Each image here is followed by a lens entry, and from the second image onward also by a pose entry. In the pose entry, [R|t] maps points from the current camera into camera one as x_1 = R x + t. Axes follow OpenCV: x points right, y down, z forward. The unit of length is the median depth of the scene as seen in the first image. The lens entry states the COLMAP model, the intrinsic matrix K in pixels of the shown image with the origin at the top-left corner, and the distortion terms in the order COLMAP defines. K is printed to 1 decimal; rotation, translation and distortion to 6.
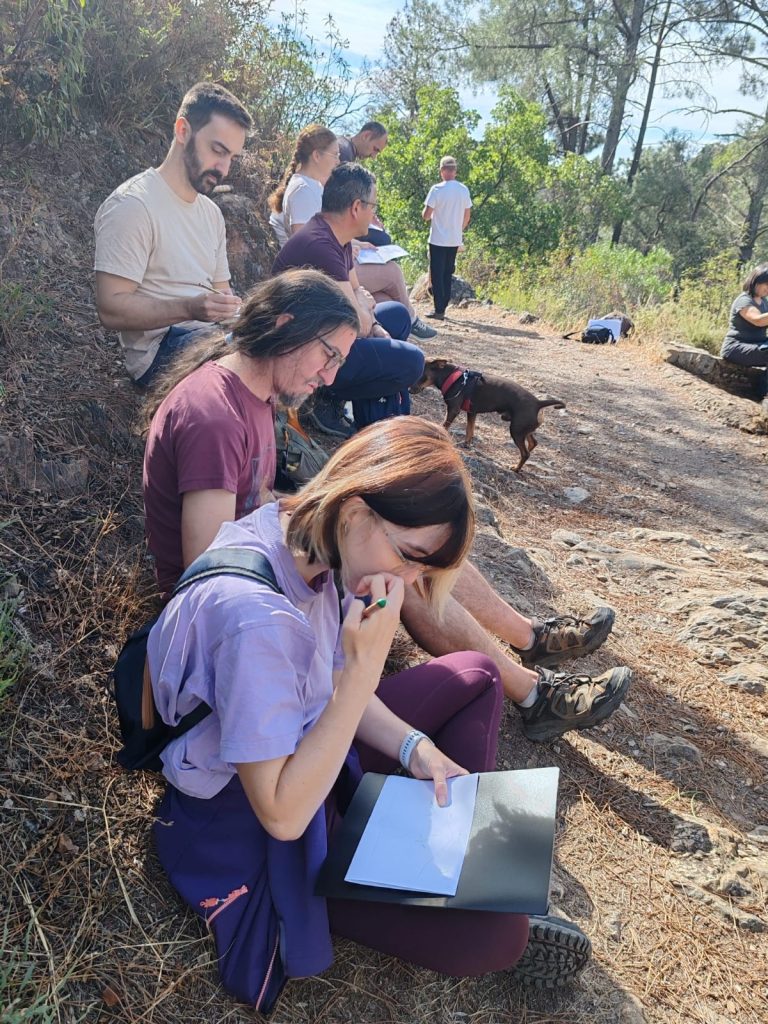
lens RADIAL K [[779.9, 0, 384.0], [0, 779.9, 512.0], [0, 0, 1]] dist [0.016733, -0.000602]
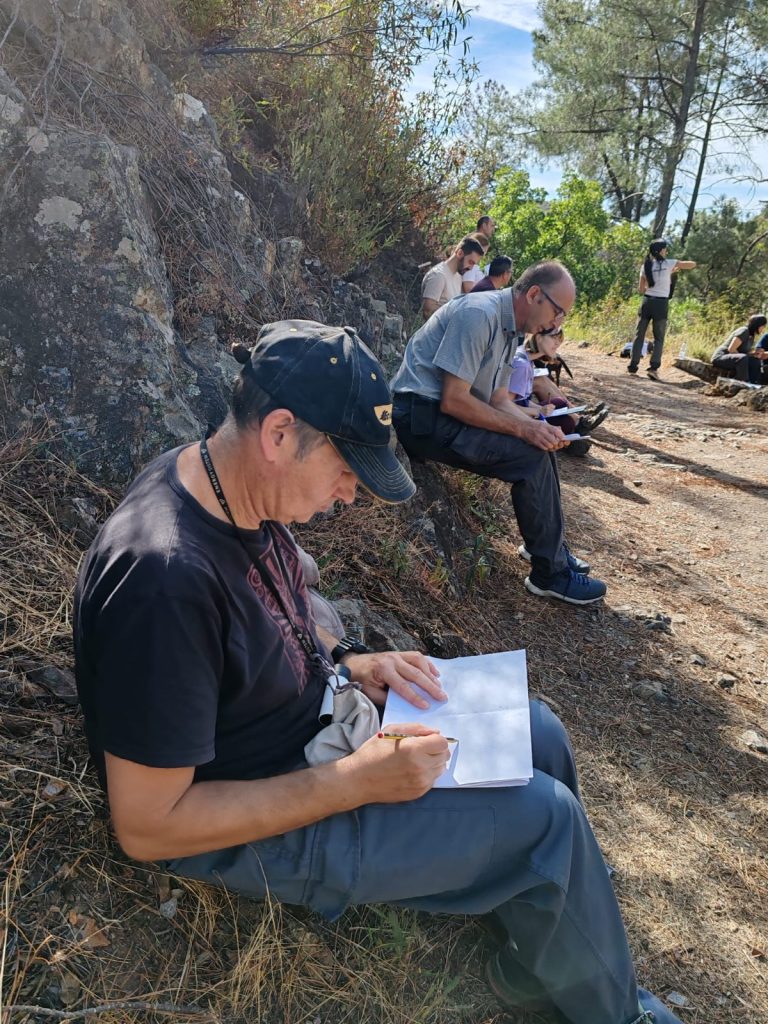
lens RADIAL K [[779.9, 0, 384.0], [0, 779.9, 512.0], [0, 0, 1]] dist [0.016733, -0.000602]
pose [[0.997096, 0.018262, -0.073931, -0.026932], [-0.023040, 0.997665, -0.064298, 0.061403], [0.072585, 0.065814, 0.995188, -0.166728]]
